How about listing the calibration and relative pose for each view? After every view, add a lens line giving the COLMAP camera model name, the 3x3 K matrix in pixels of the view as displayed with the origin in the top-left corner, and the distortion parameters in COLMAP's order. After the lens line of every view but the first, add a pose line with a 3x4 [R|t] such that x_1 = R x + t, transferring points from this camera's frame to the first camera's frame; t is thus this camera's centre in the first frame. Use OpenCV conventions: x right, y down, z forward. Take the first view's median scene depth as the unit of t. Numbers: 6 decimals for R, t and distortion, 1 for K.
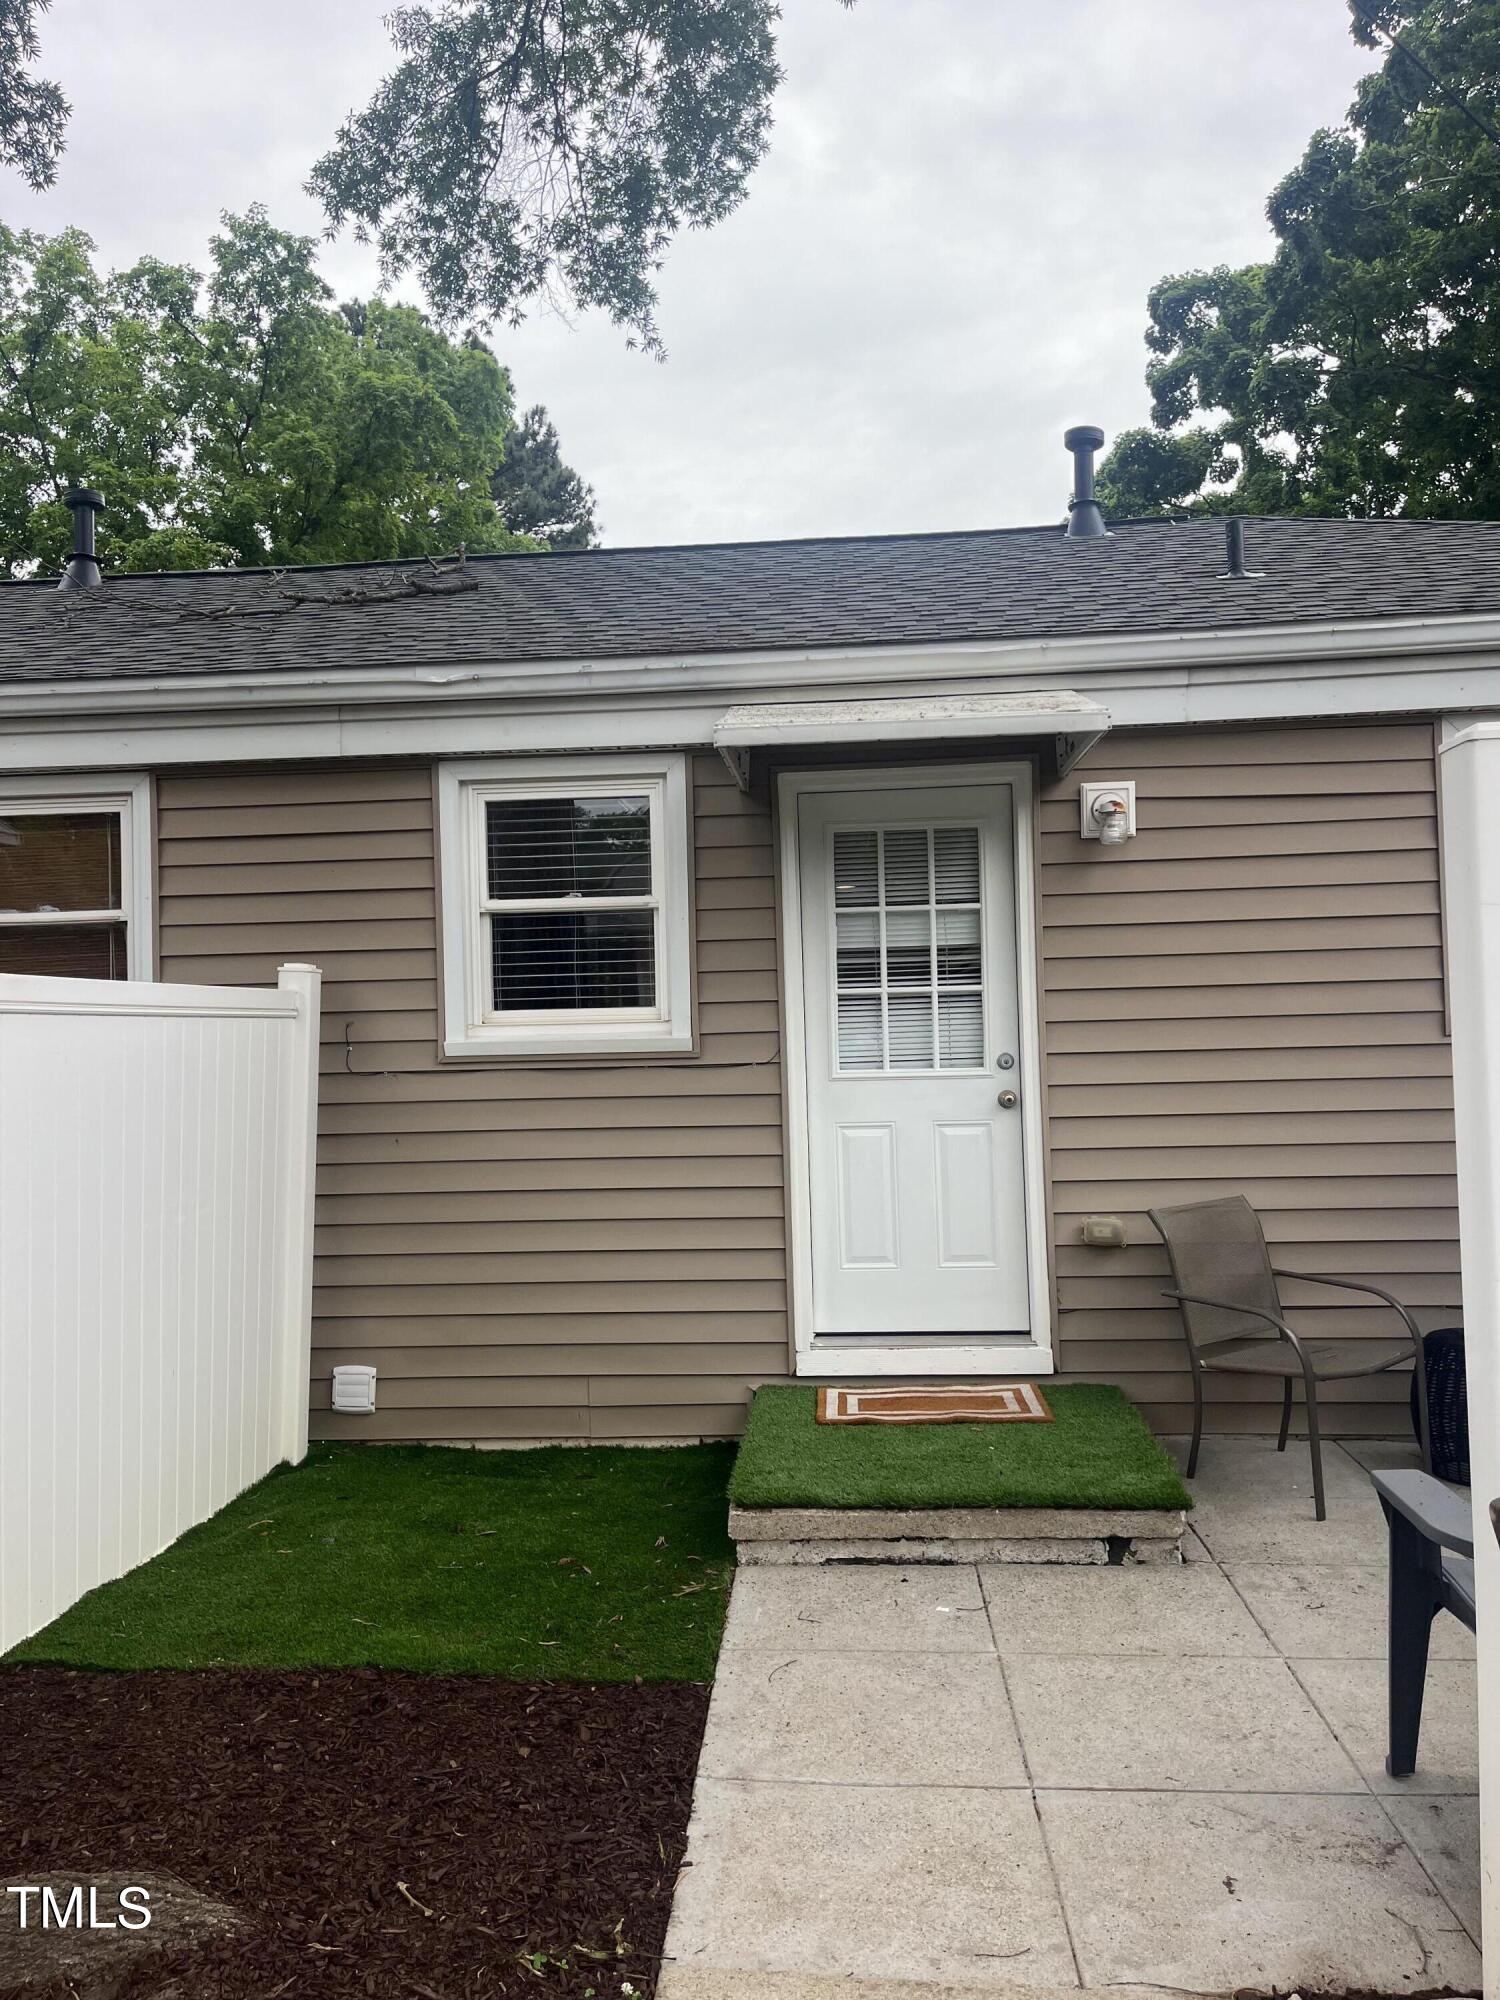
lens RADIAL K [[1500.6, 0, 750.0], [0, 1500.6, 1000.0], [0, 0, 1]] dist [0.068288, -0.115495]
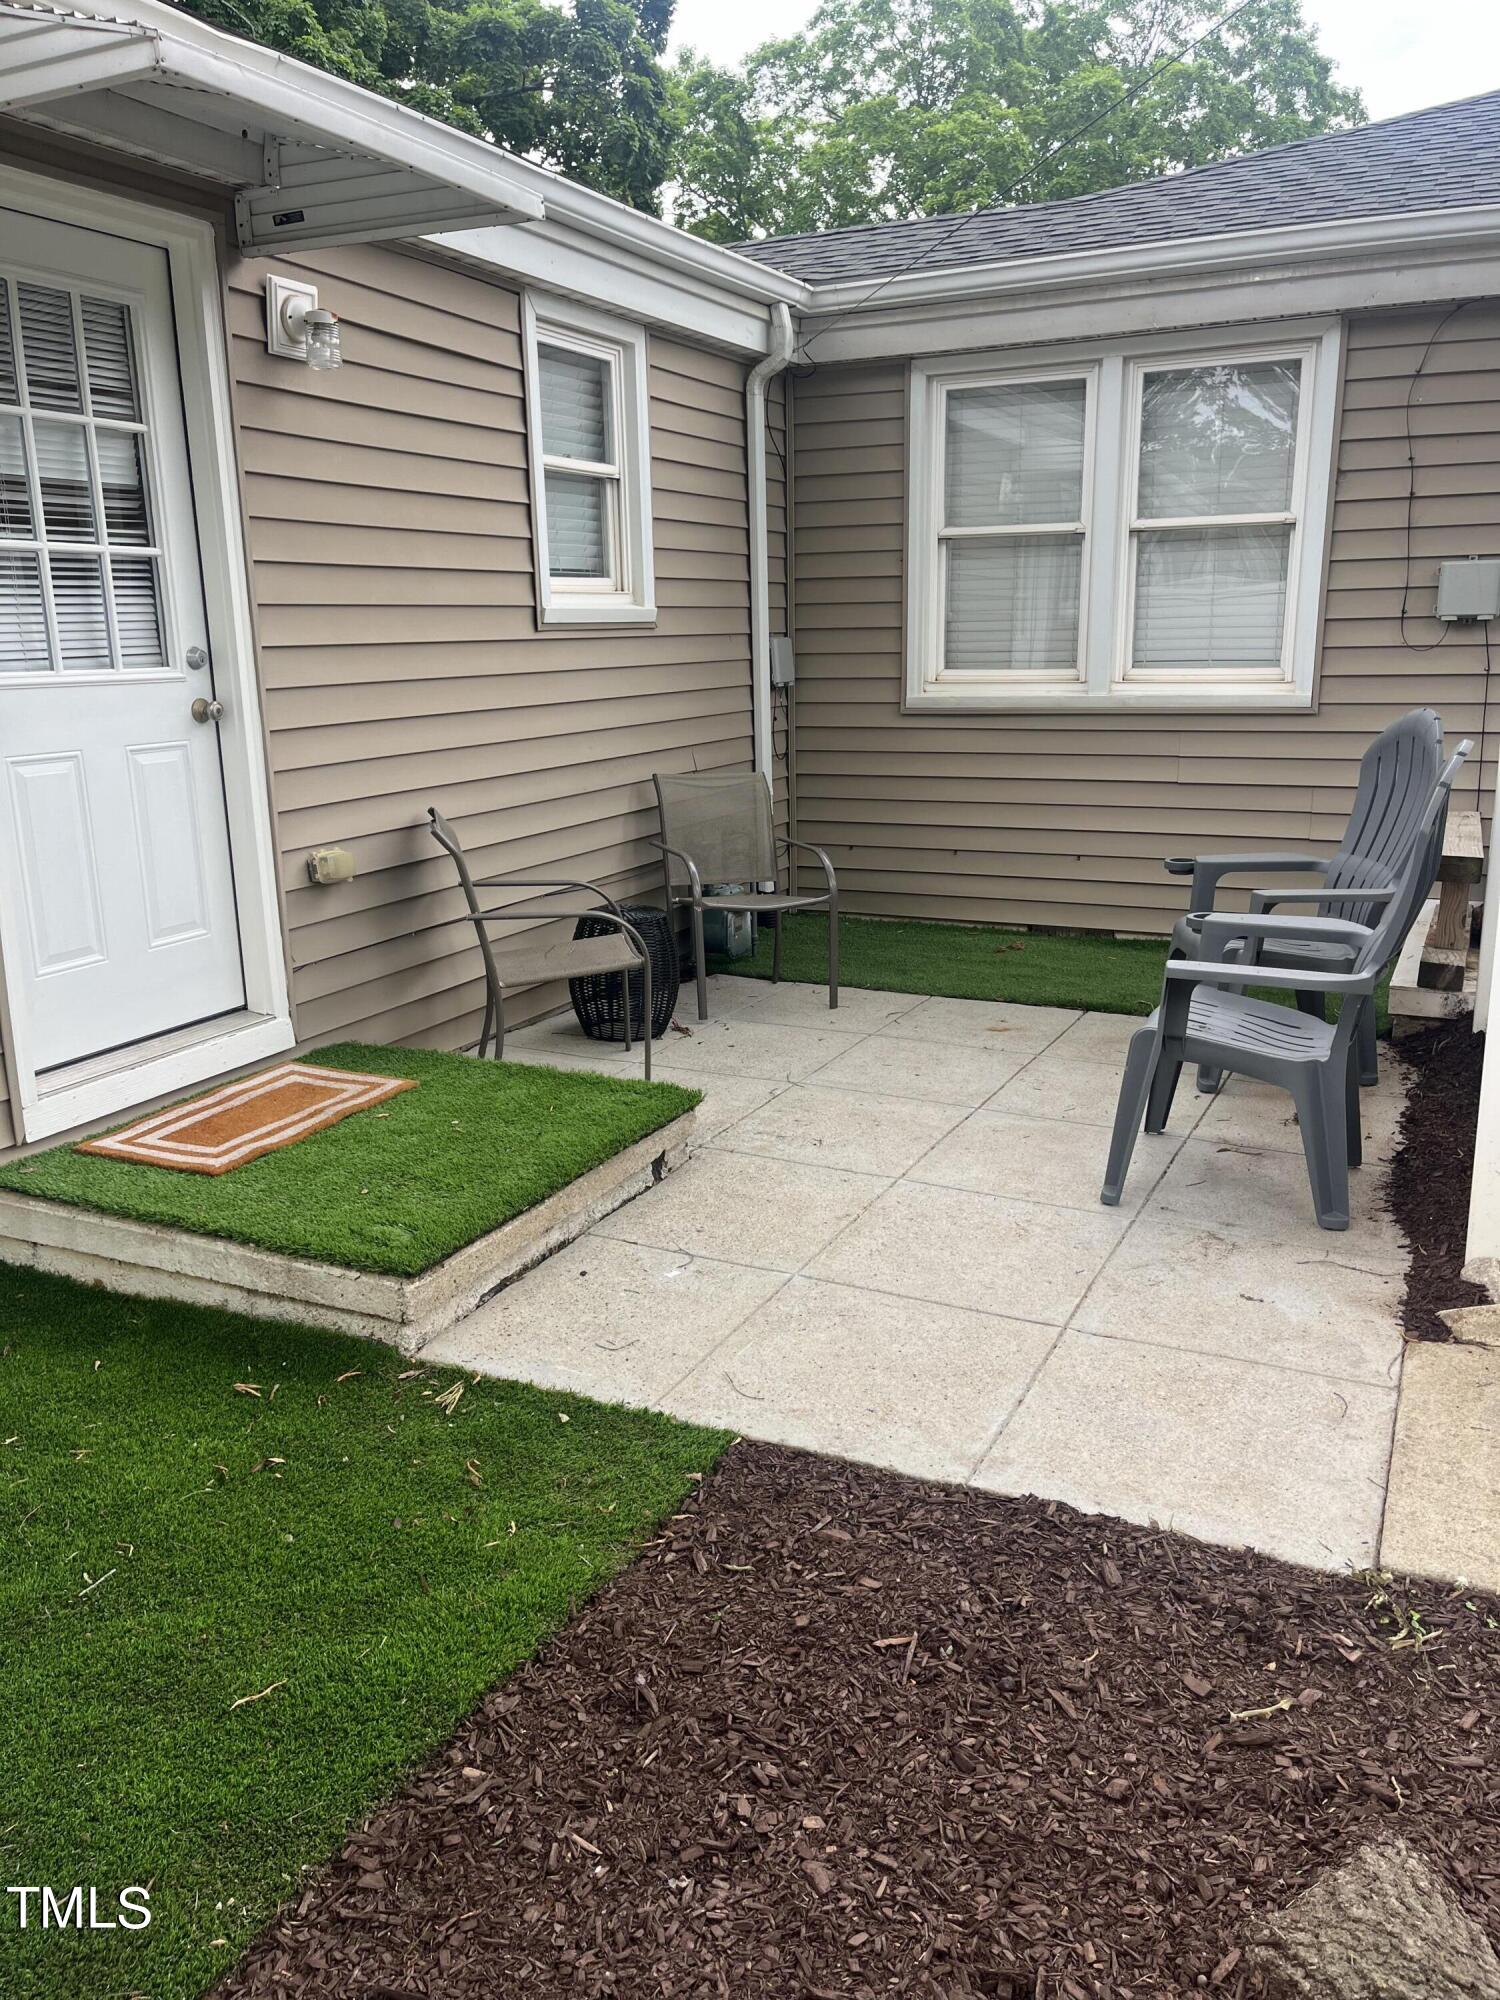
lens RADIAL K [[1500.6, 0, 750.0], [0, 1500.6, 1000.0], [0, 0, 1]] dist [0.068288, -0.115495]
pose [[0.354063, -0.209511, 0.911452, -0.459677], [-0.012927, 0.973394, 0.228771, 0.031801], [-0.935132, -0.092782, 0.341934, 0.491268]]
